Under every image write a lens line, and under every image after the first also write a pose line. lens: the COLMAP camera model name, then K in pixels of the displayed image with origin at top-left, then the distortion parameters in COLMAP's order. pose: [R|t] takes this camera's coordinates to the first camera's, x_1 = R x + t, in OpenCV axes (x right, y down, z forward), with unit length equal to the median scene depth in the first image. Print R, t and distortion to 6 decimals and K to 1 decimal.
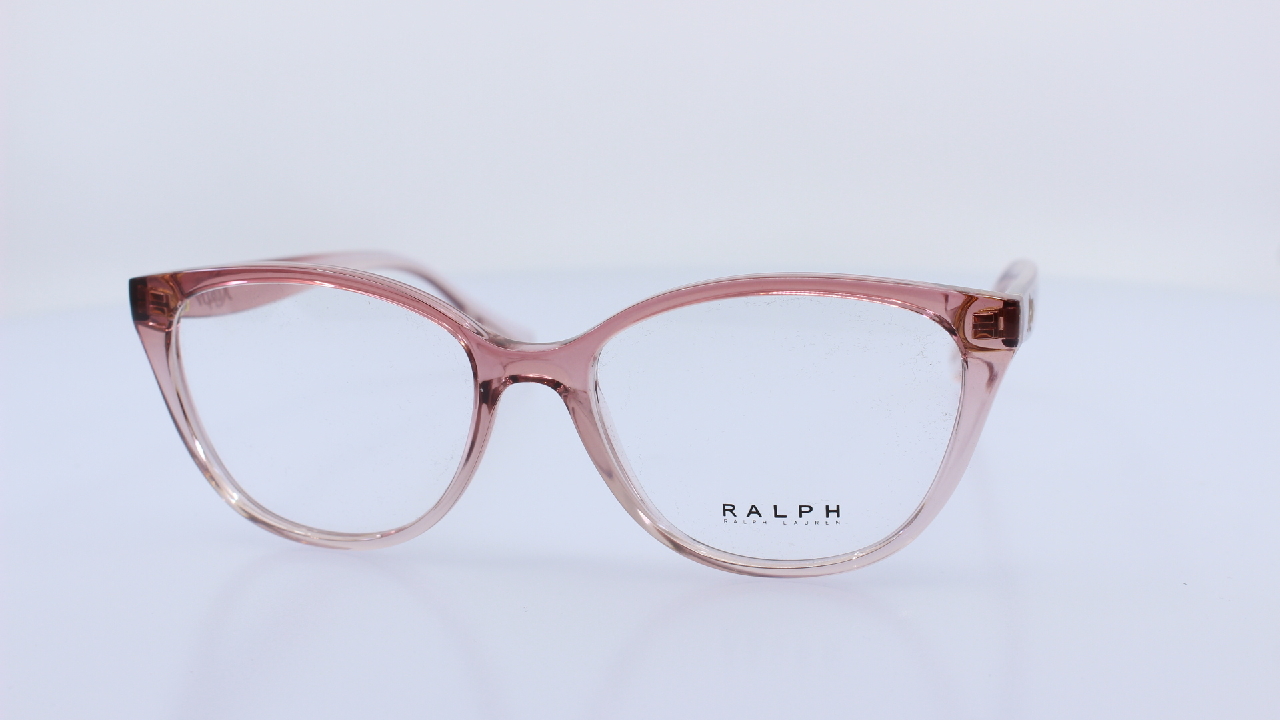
lens RADIAL K [[1639.5, 0, 640.0], [0, 1639.5, 360.0], [0, 0, 1]] dist [-0.001790, -0.007495]
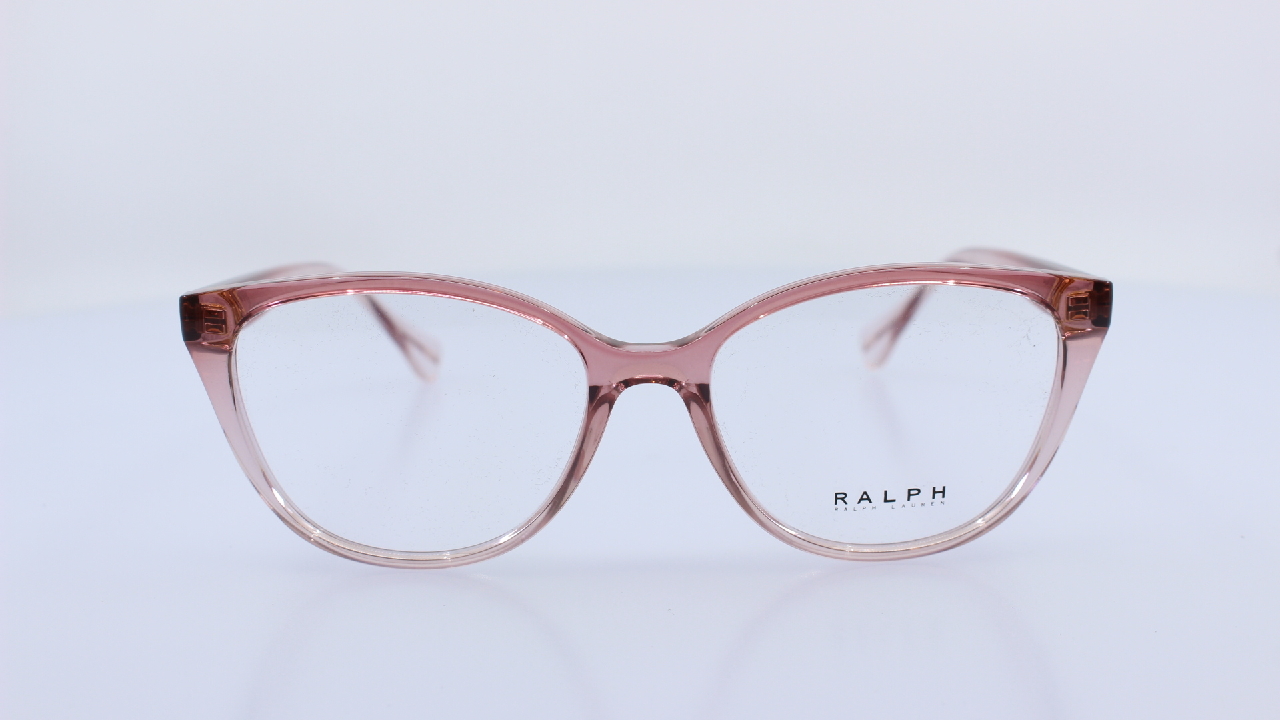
lens RADIAL K [[1639.5, 0, 640.0], [0, 1639.5, 360.0], [0, 0, 1]] dist [-0.001790, -0.007495]
pose [[0.969427, -0.048289, 0.240583, -0.309583], [0.049197, 0.998787, 0.002234, -0.003253], [-0.240399, 0.009671, 0.970626, 0.035237]]
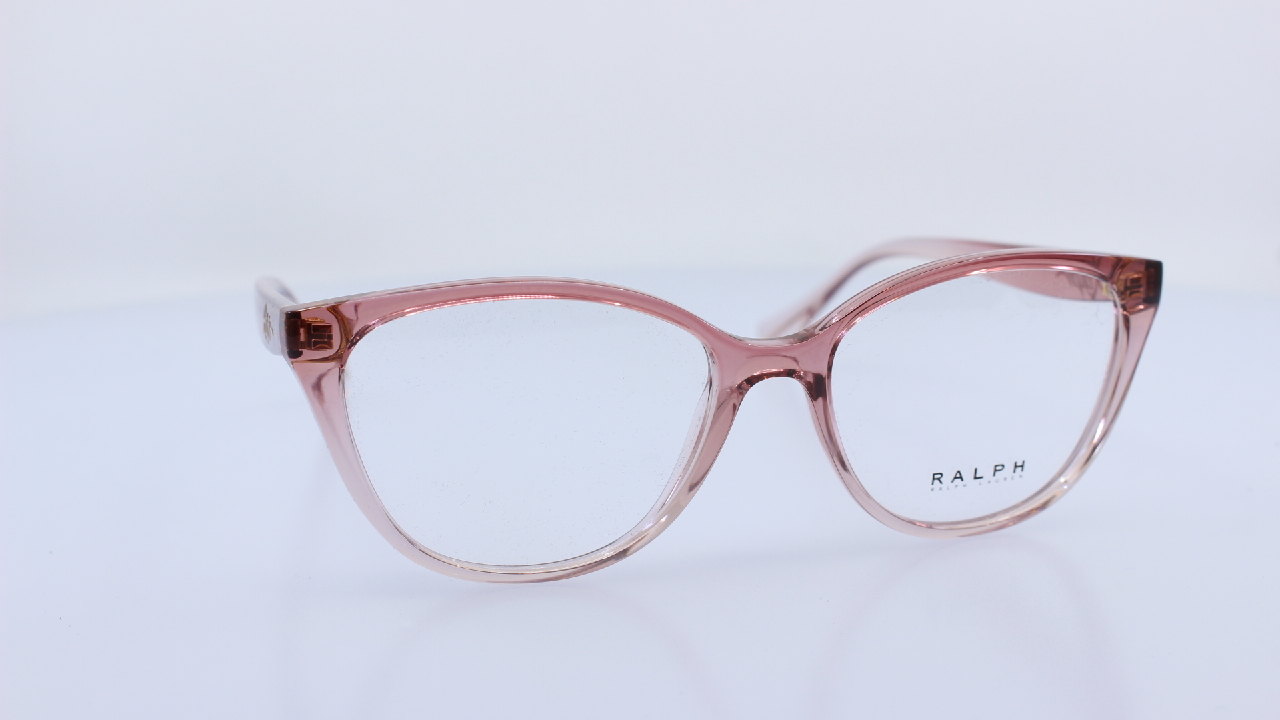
lens RADIAL K [[1639.5, 0, 640.0], [0, 1639.5, 360.0], [0, 0, 1]] dist [-0.001790, -0.007495]
pose [[0.866736, -0.092340, 0.490145, -0.628438], [0.097471, 0.995124, 0.015115, -0.020012], [-0.489150, 0.034674, 0.871510, 0.163505]]
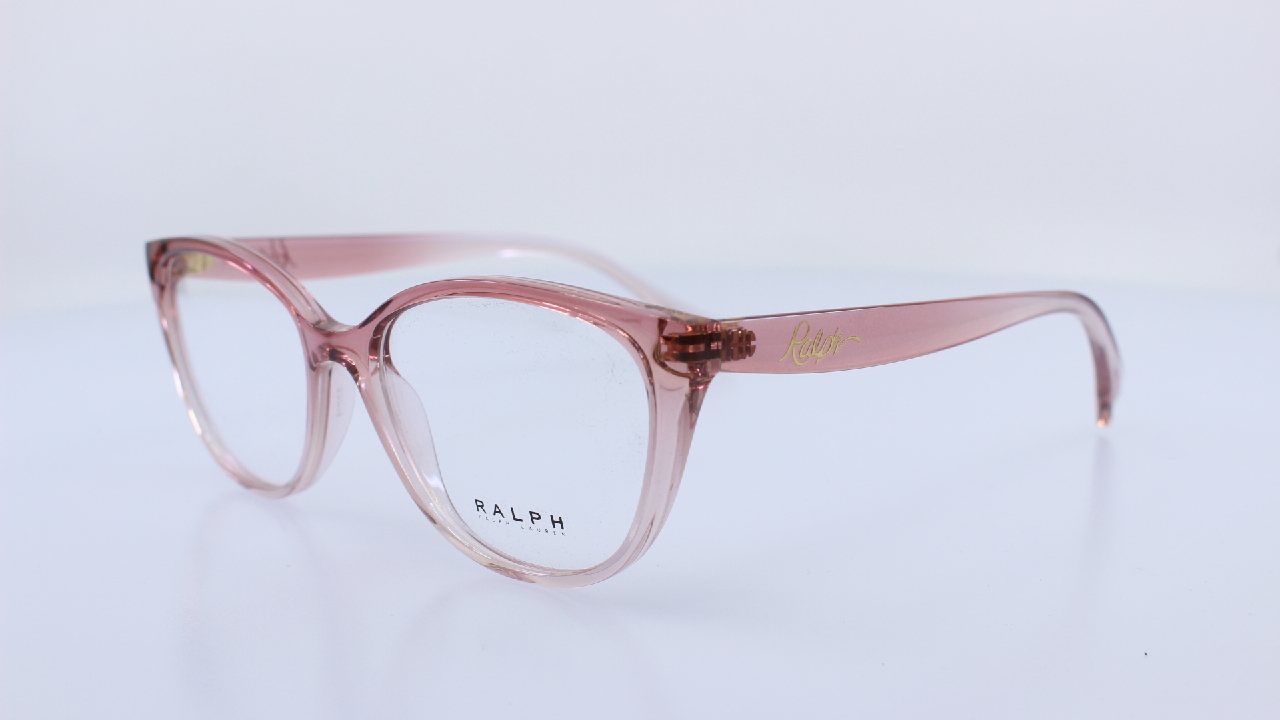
lens RADIAL K [[1639.5, 0, 640.0], [0, 1639.5, 360.0], [0, 0, 1]] dist [-0.001790, -0.007495]
pose [[0.868977, 0.107513, -0.483033, 0.623266], [-0.106483, 0.993872, 0.029652, -0.039380], [0.483261, 0.025668, 0.875100, 0.154027]]
